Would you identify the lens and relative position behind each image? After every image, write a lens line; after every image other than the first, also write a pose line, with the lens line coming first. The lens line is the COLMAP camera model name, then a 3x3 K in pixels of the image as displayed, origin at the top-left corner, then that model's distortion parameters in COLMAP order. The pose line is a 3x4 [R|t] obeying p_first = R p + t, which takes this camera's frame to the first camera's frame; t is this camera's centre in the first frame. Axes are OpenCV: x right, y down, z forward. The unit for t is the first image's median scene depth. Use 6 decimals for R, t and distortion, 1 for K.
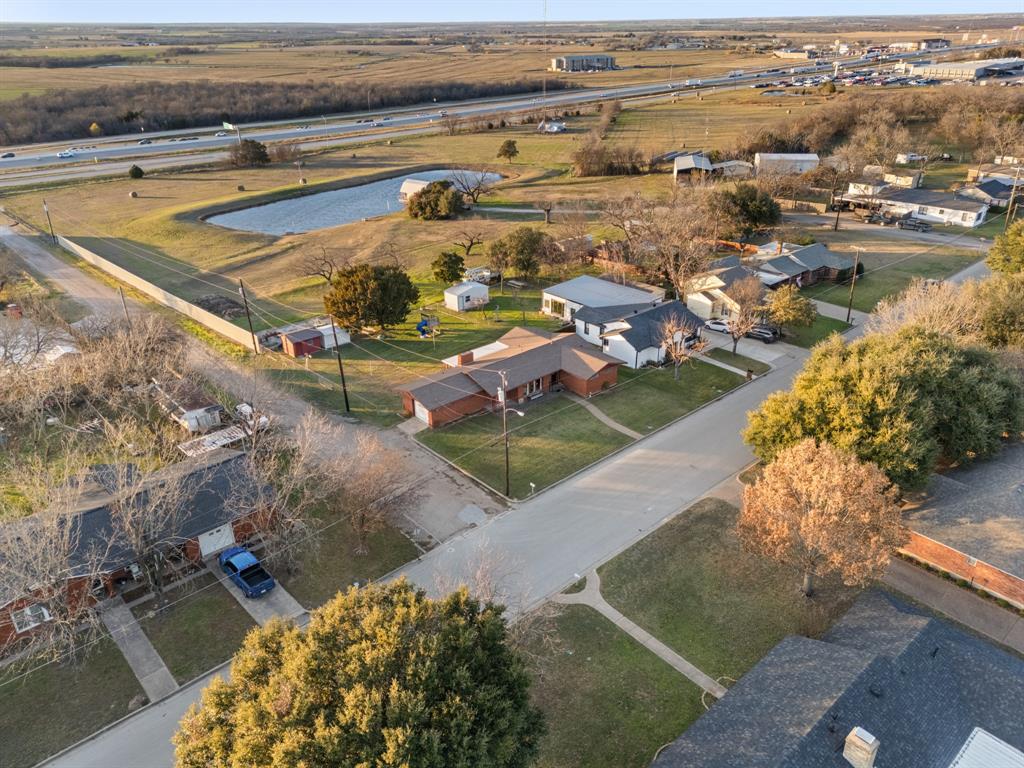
lens RADIAL K [[730.3, 0, 512.0], [0, 730.3, 384.0], [0, 0, 1]] dist [0.002588, 0.000211]
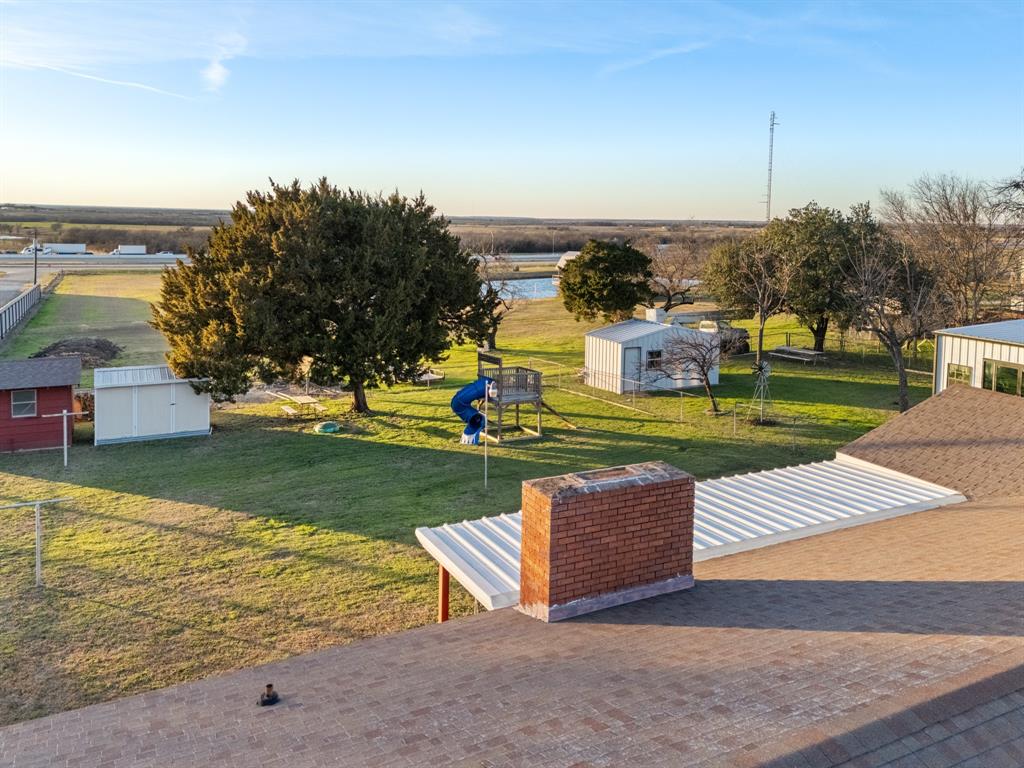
lens RADIAL K [[730.3, 0, 512.0], [0, 730.3, 384.0], [0, 0, 1]] dist [0.002588, 0.000211]
pose [[0.969095, 0.068993, -0.236845, -0.049442], [-0.132660, 0.955203, -0.264554, -0.017952], [0.207983, 0.287798, 0.934835, 0.768384]]
